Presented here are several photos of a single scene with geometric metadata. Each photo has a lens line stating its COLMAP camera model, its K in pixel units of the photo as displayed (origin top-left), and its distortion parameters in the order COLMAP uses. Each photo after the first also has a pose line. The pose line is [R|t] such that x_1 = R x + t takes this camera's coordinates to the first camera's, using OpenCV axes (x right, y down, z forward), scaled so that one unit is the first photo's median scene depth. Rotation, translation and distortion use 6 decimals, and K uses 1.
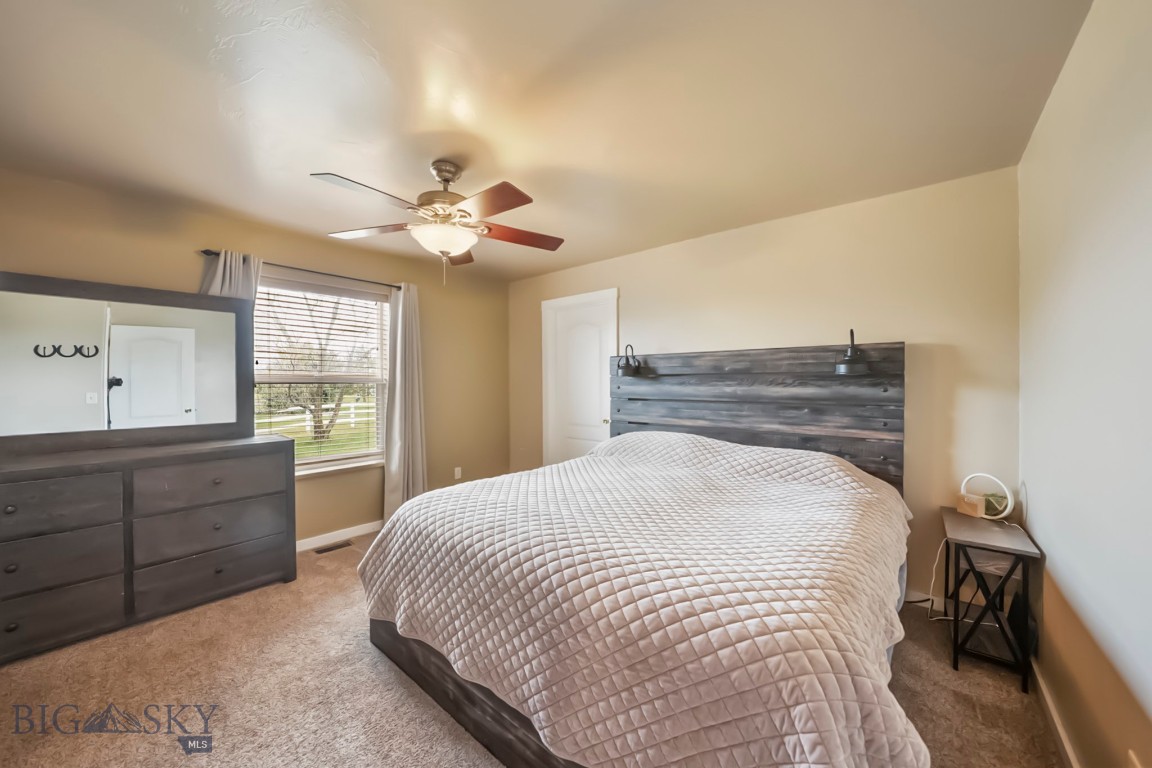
lens RADIAL K [[404.8, 0, 569.6], [0, 404.8, 381.9], [0, 0, 1]] dist [-0.013256, 0.002222]
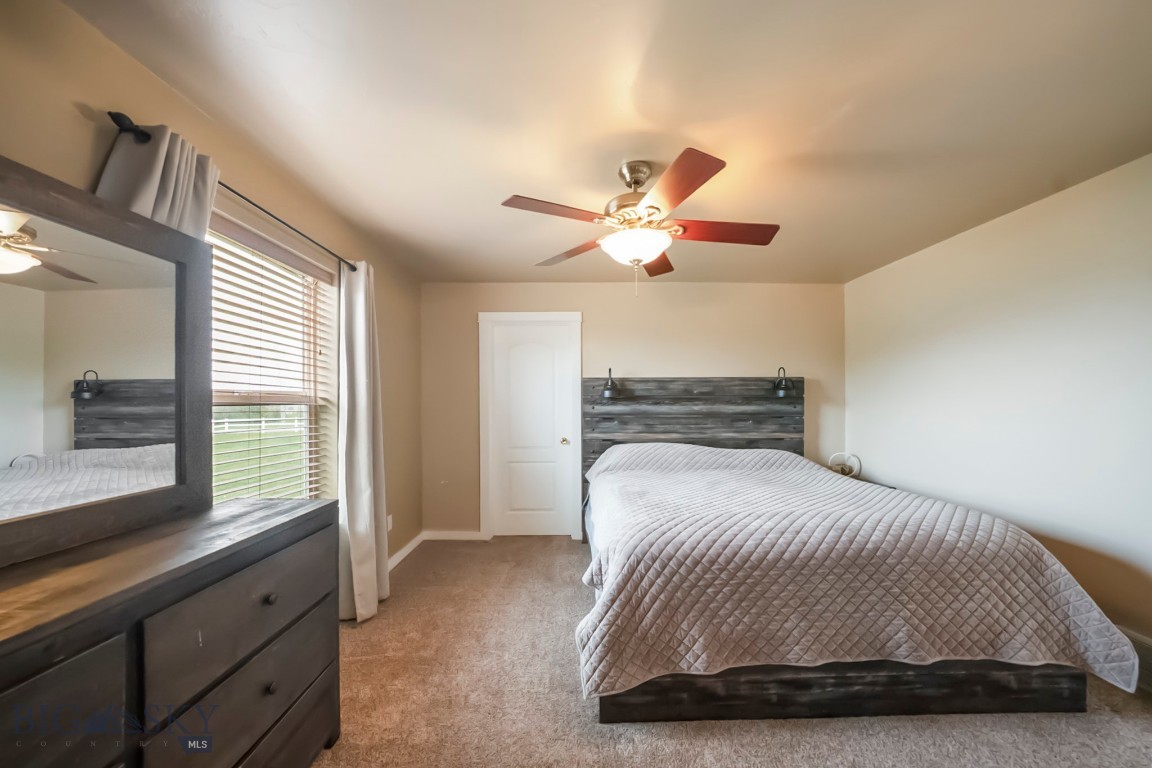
lens RADIAL K [[404.8, 0, 574.0], [0, 404.8, 396.6], [0, 0, 1]] dist [-0.013256, 0.002222]
pose [[0.751128, 0.008197, 0.660106, -0.790570], [0.004213, 0.999843, -0.017209, 0.003110], [-0.660144, 0.015707, 0.750975, 0.311016]]
